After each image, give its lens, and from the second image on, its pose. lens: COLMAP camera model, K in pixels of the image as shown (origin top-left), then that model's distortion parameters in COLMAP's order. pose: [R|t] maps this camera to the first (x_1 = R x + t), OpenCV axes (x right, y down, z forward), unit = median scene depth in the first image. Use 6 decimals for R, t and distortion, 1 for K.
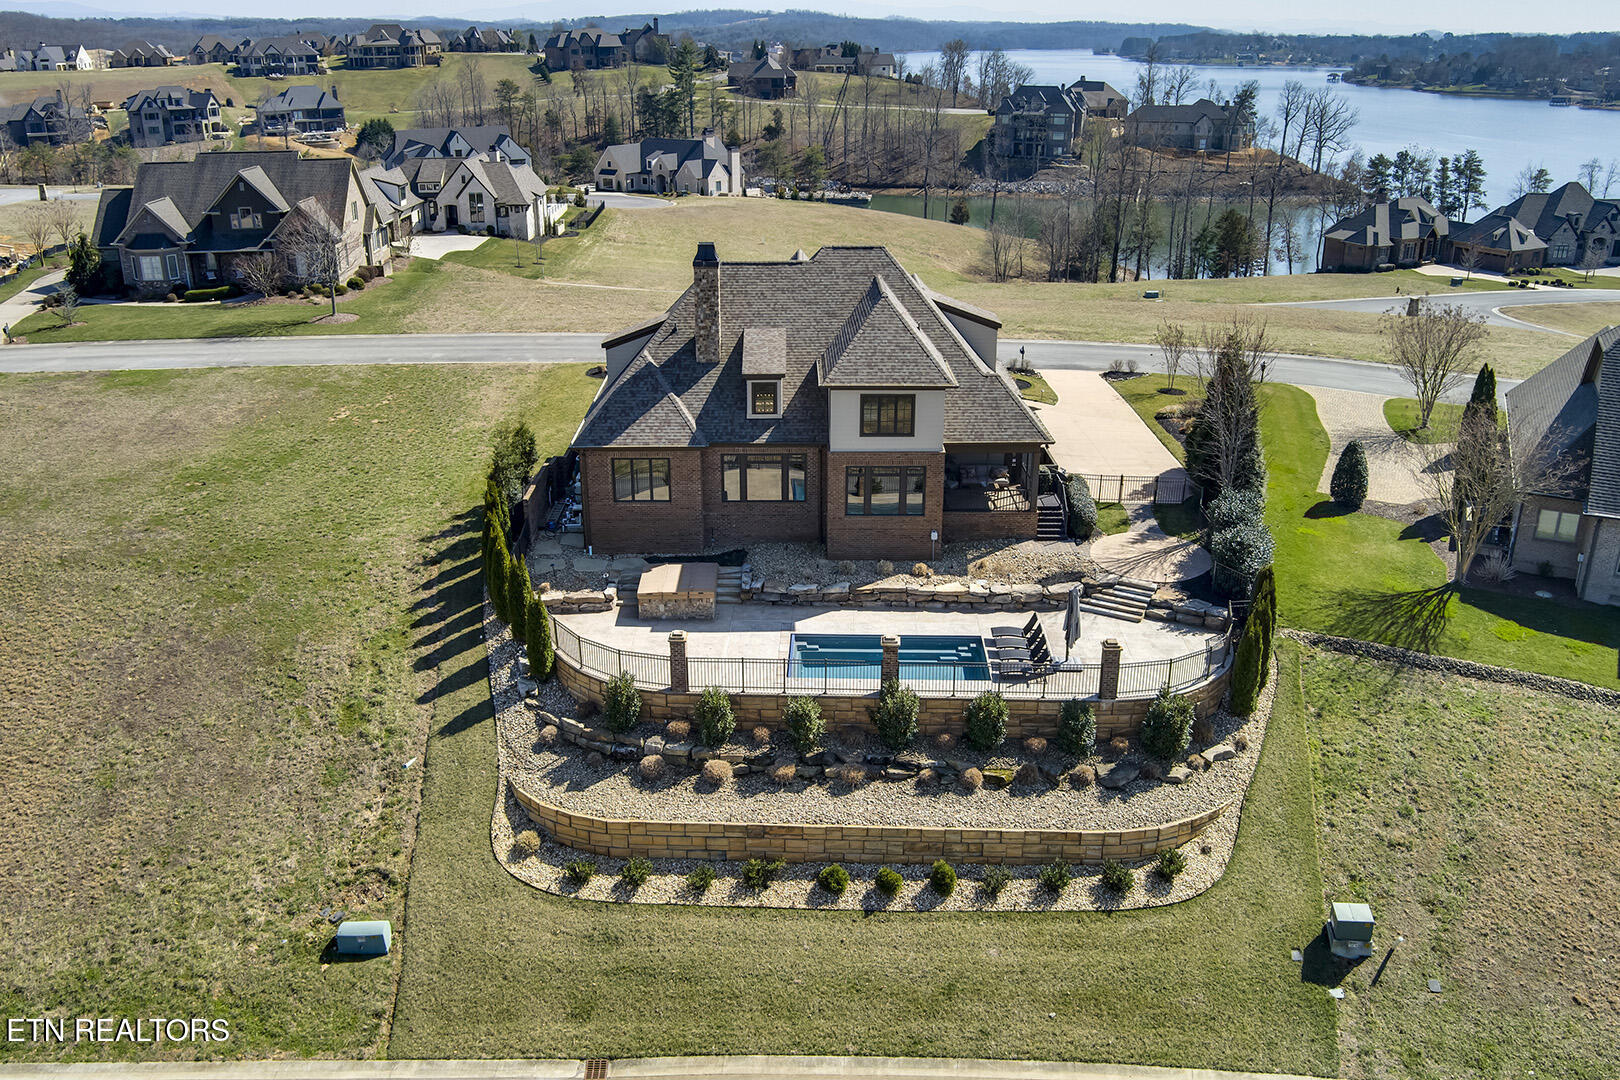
lens RADIAL K [[1336.9, 0, 810.0], [0, 1336.9, 540.0], [0, 0, 1]] dist [-0.074235, 0.019618]
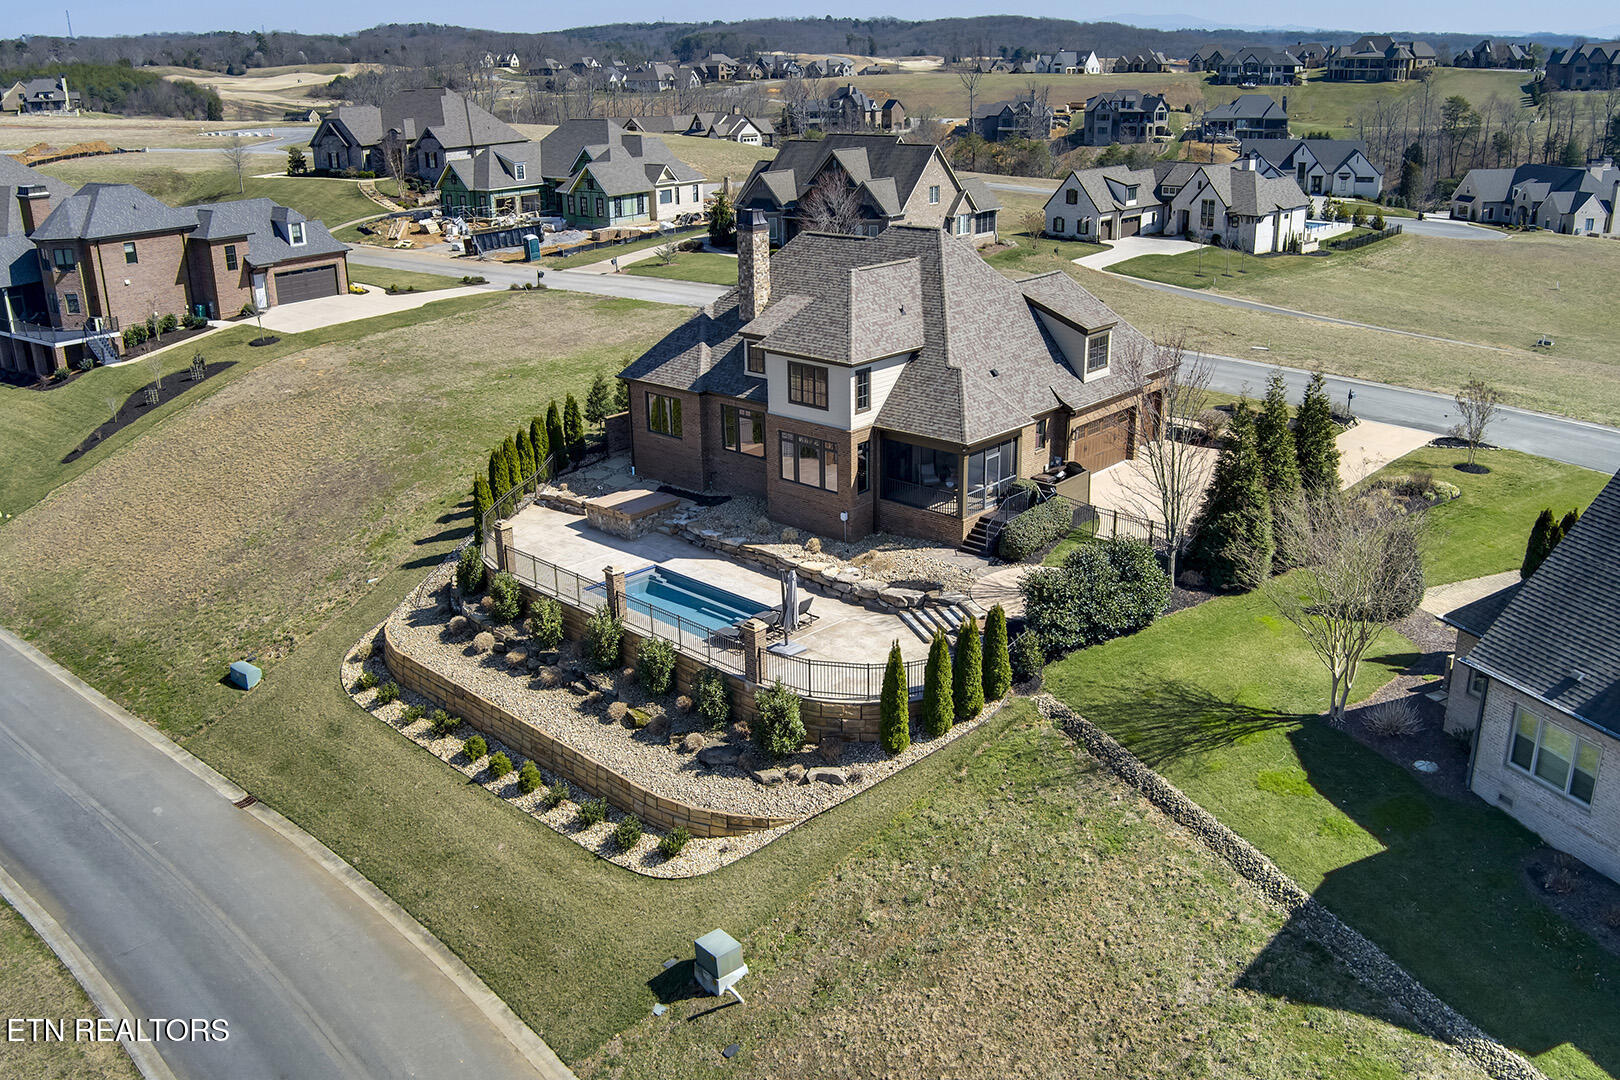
lens RADIAL K [[1392.8, 0, 810.0], [0, 1392.8, 540.0], [0, 0, 1]] dist [-0.075234, 0.017762]
pose [[0.732979, 0.216186, -0.644985, 0.765836], [-0.231436, 0.970847, 0.062398, -0.046260], [0.639671, 0.103537, 0.761643, 0.213410]]
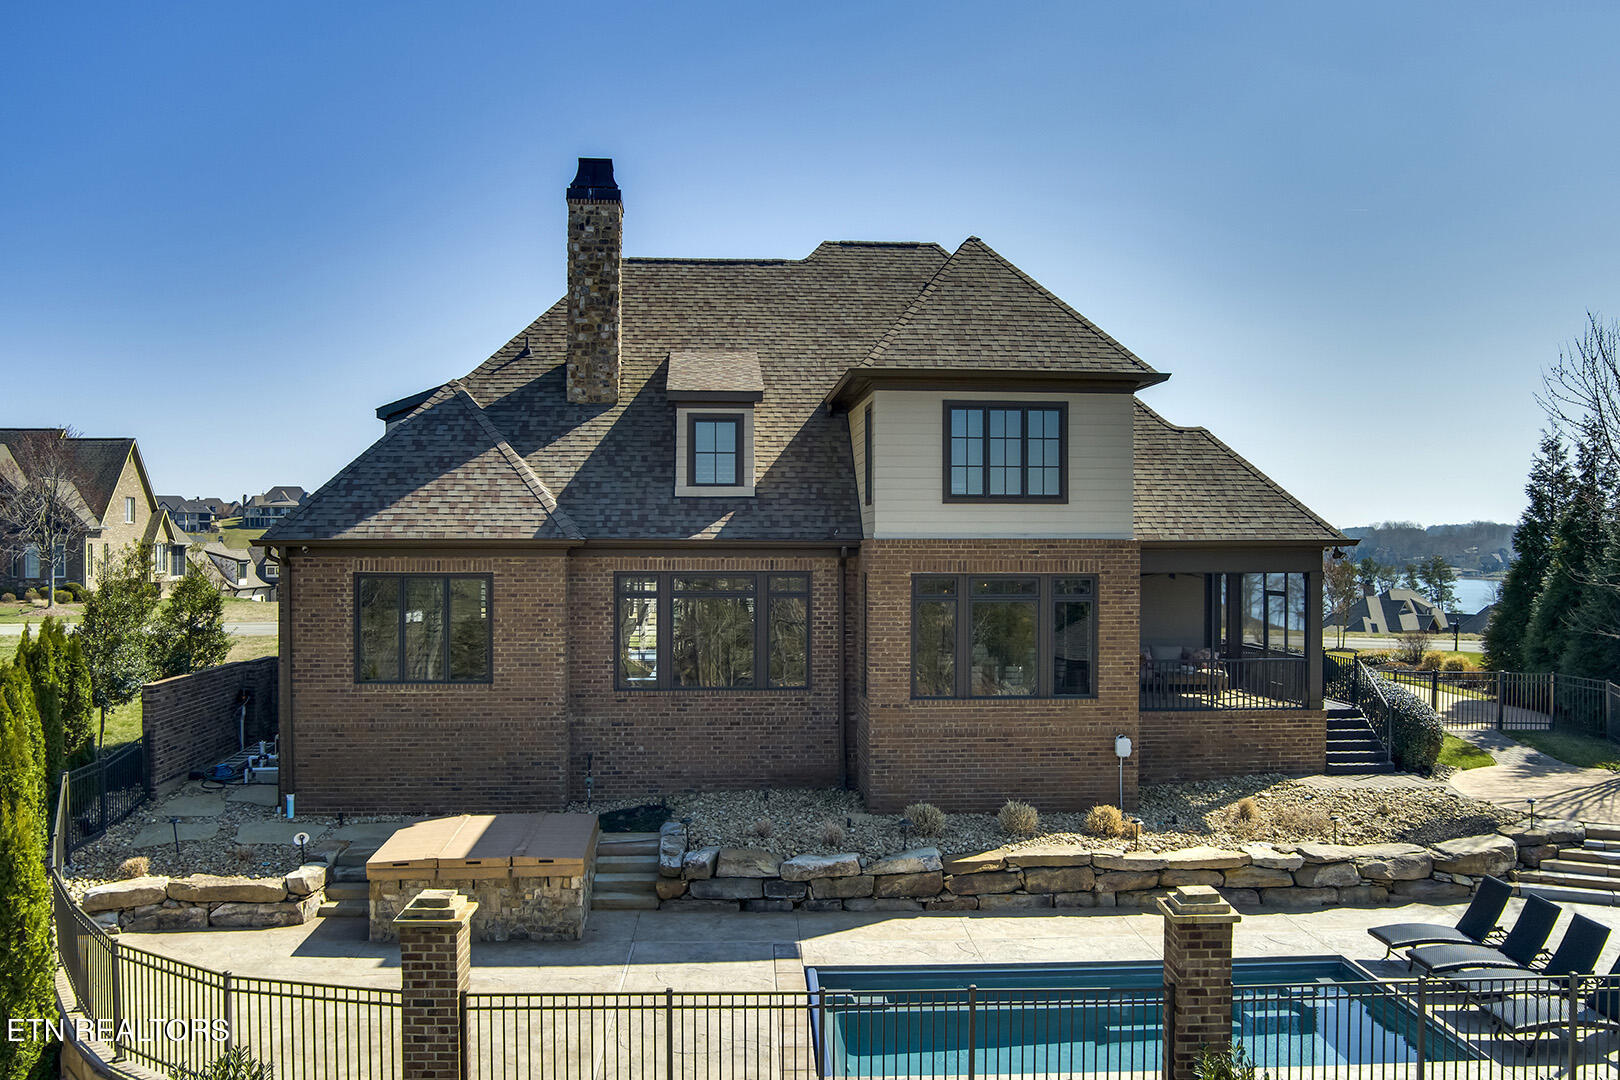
lens RADIAL K [[1336.9, 0, 810.0], [0, 1336.9, 540.0], [0, 0, 1]] dist [-0.074235, 0.019618]
pose [[0.997501, 0.000729, 0.070649, -0.035500], [0.024960, 0.931839, -0.362013, 0.087753], [-0.066098, 0.362872, 0.929492, 0.617174]]
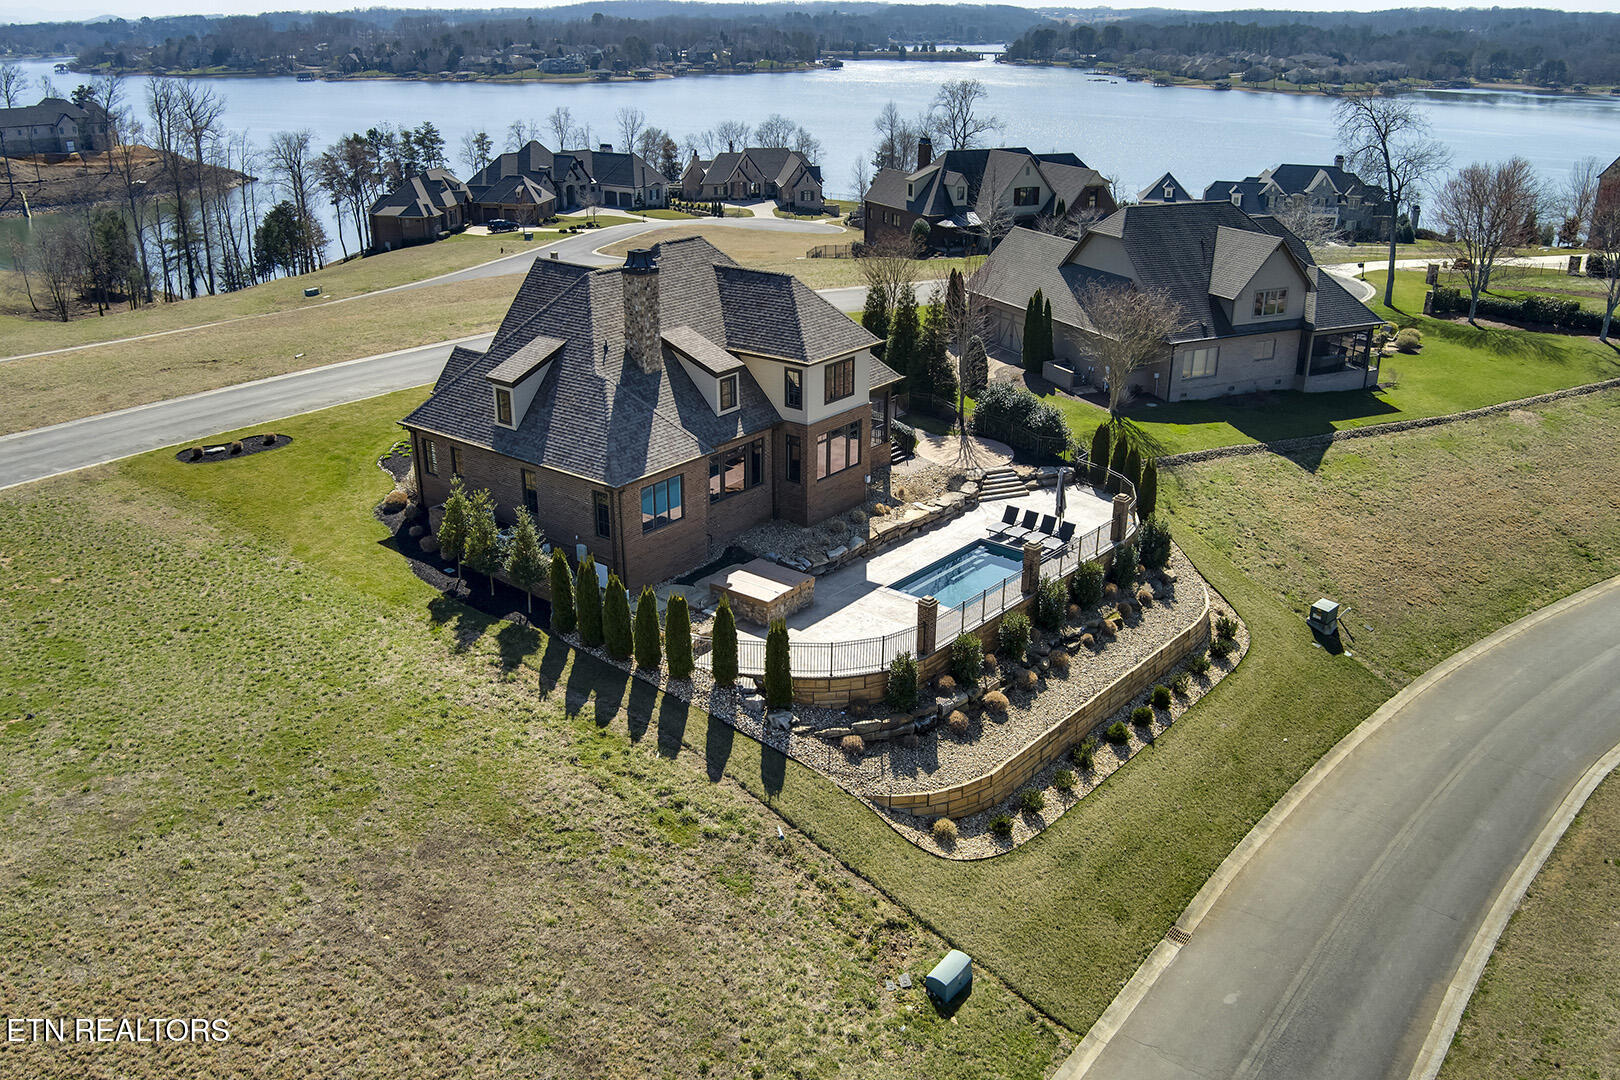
lens RADIAL K [[1315.3, 0, 810.0], [0, 1315.3, 540.0], [0, 0, 1]] dist [-0.075163, 0.024053]
pose [[0.622679, -0.292249, 0.725852, -0.781712], [0.279818, 0.949458, 0.142235, -0.129772], [-0.730734, 0.114540, 0.672985, 0.308550]]
